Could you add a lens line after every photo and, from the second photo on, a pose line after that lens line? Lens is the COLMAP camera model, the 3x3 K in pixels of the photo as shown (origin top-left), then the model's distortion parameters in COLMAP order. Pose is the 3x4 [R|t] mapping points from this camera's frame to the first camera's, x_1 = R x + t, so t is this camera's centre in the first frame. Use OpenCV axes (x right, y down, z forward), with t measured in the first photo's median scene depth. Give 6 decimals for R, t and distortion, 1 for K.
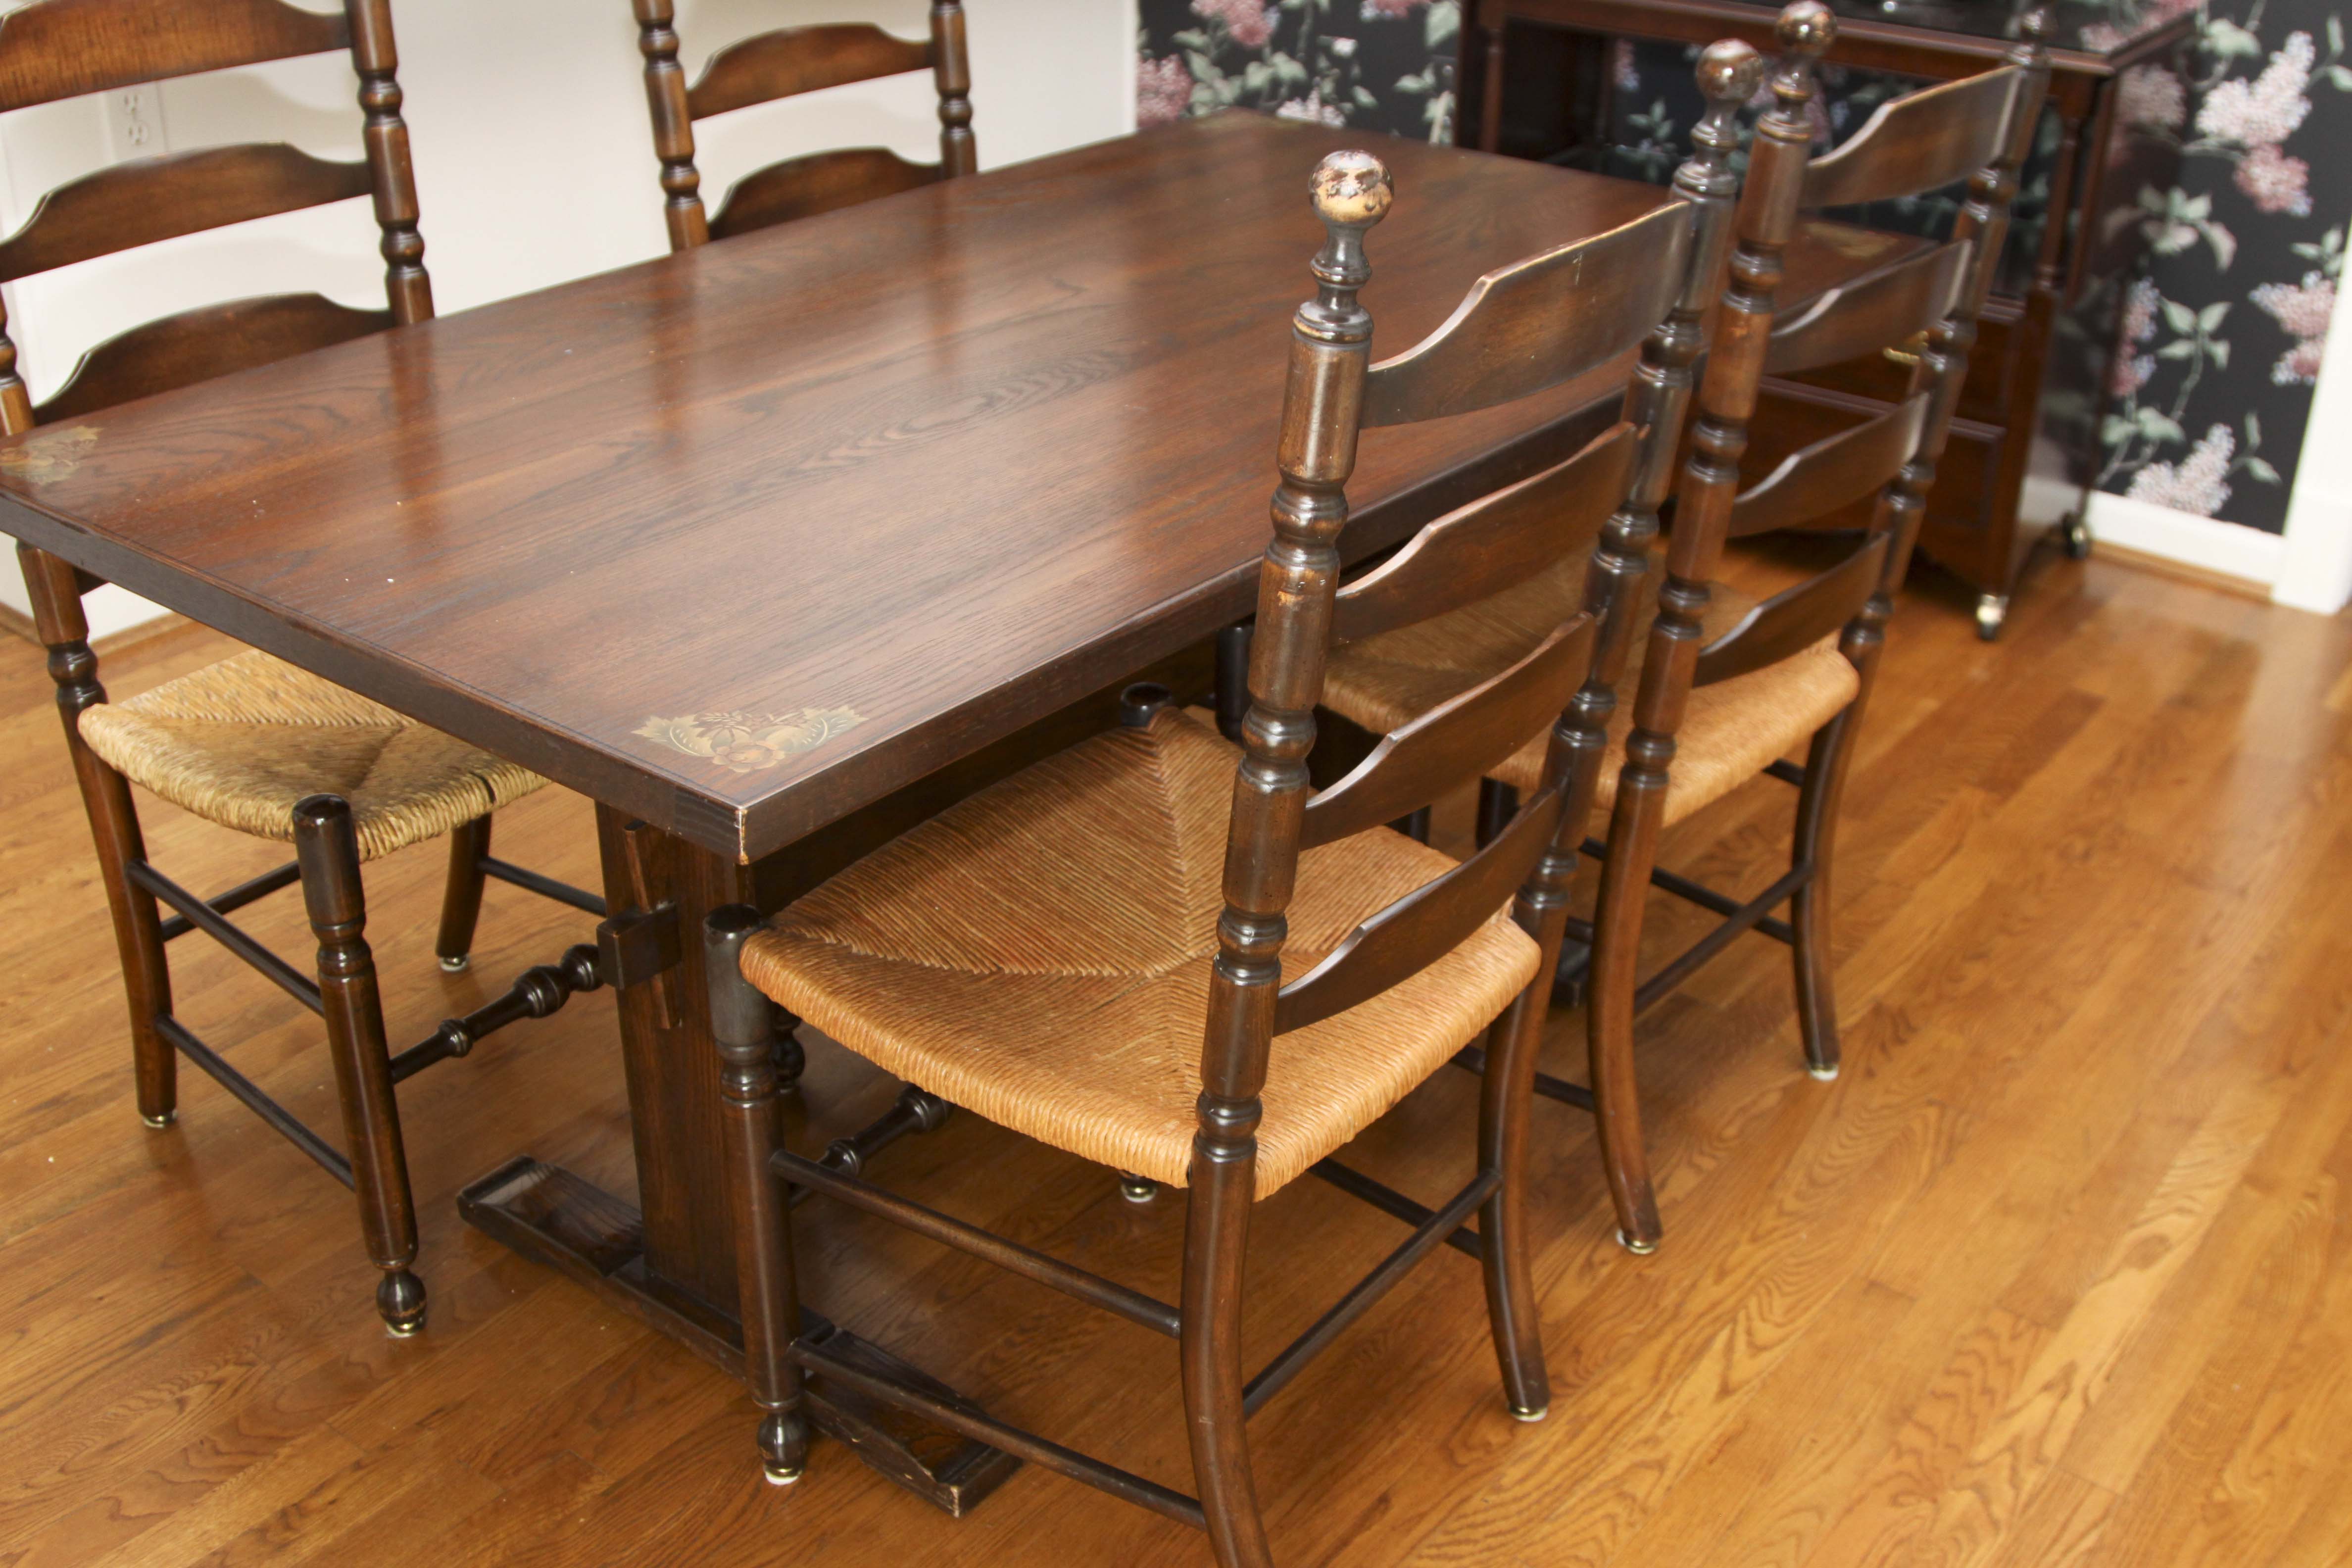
lens RADIAL K [[2519.7, 0, 1183.9], [0, 2519.7, 790.2], [0, 0, 1]] dist [-0.131197, 0.078343]
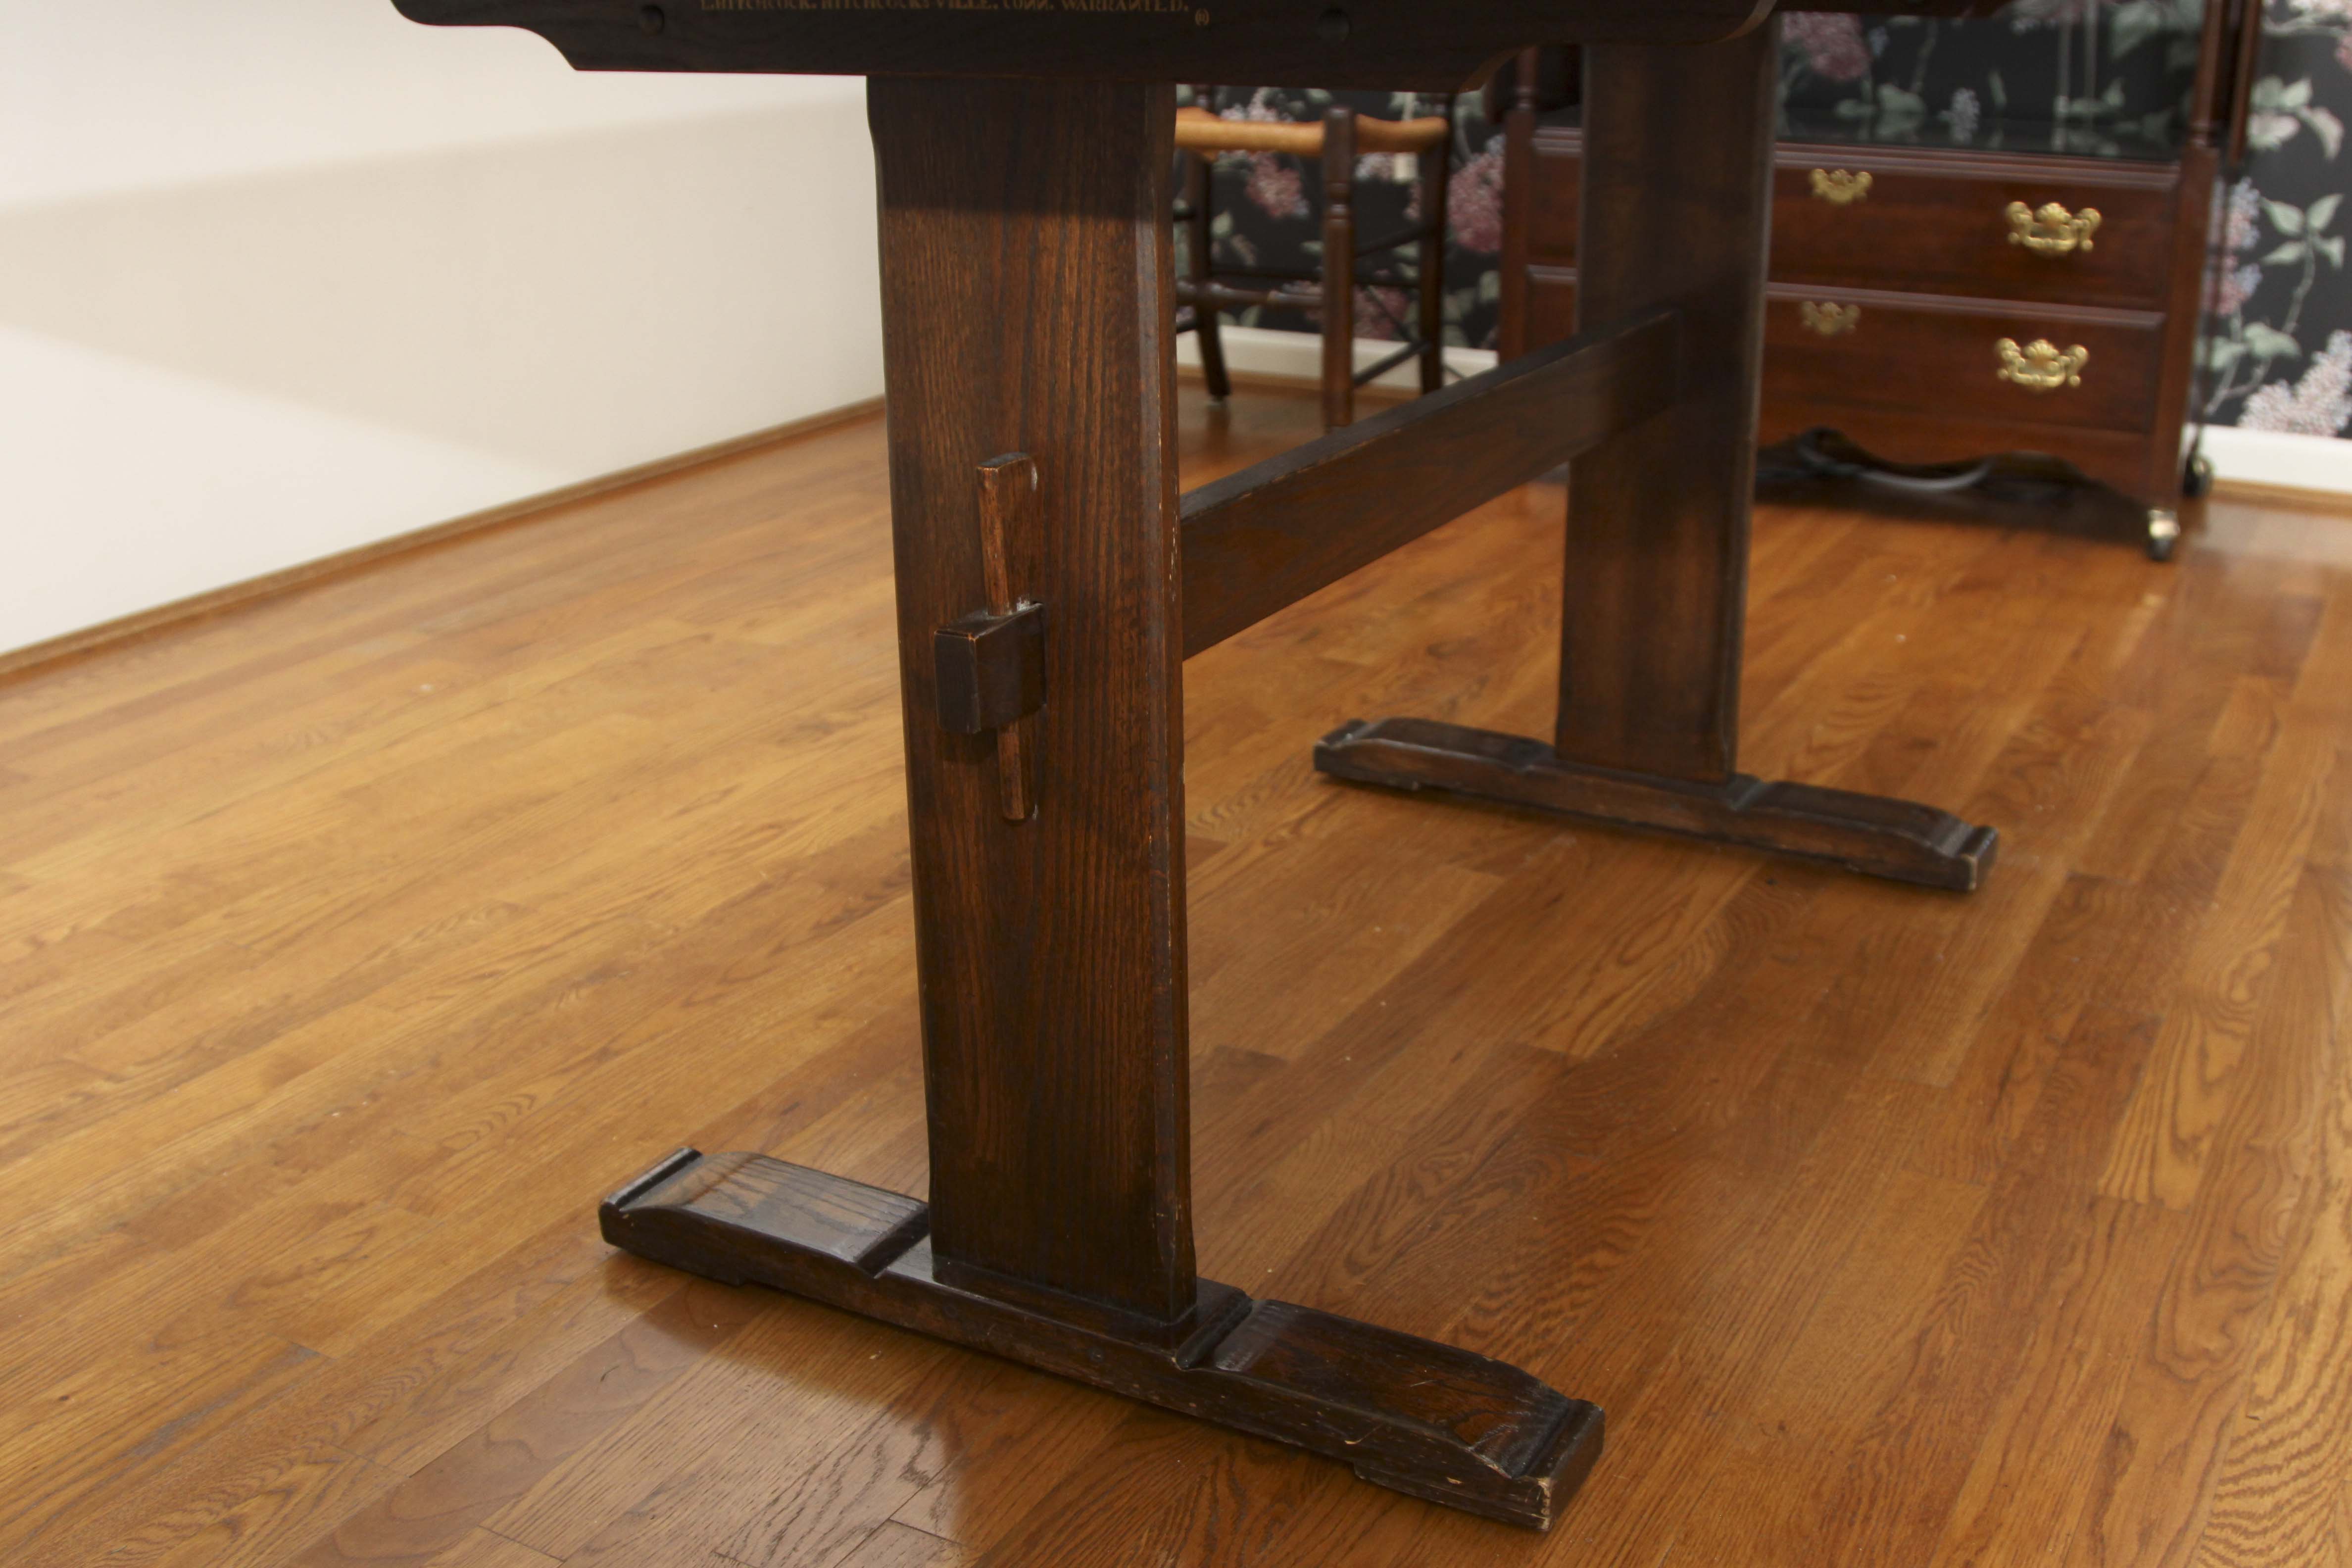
lens RADIAL K [[2505.2, 0, 1205.2], [0, 2505.2, 791.6], [0, 0, 1]] dist [-0.143782, 0.081653]
pose [[0.986975, -0.074225, 0.142726, -0.139250], [0.092375, 0.987840, -0.125060, 0.096338], [-0.131708, 0.136615, 0.981830, 0.198592]]
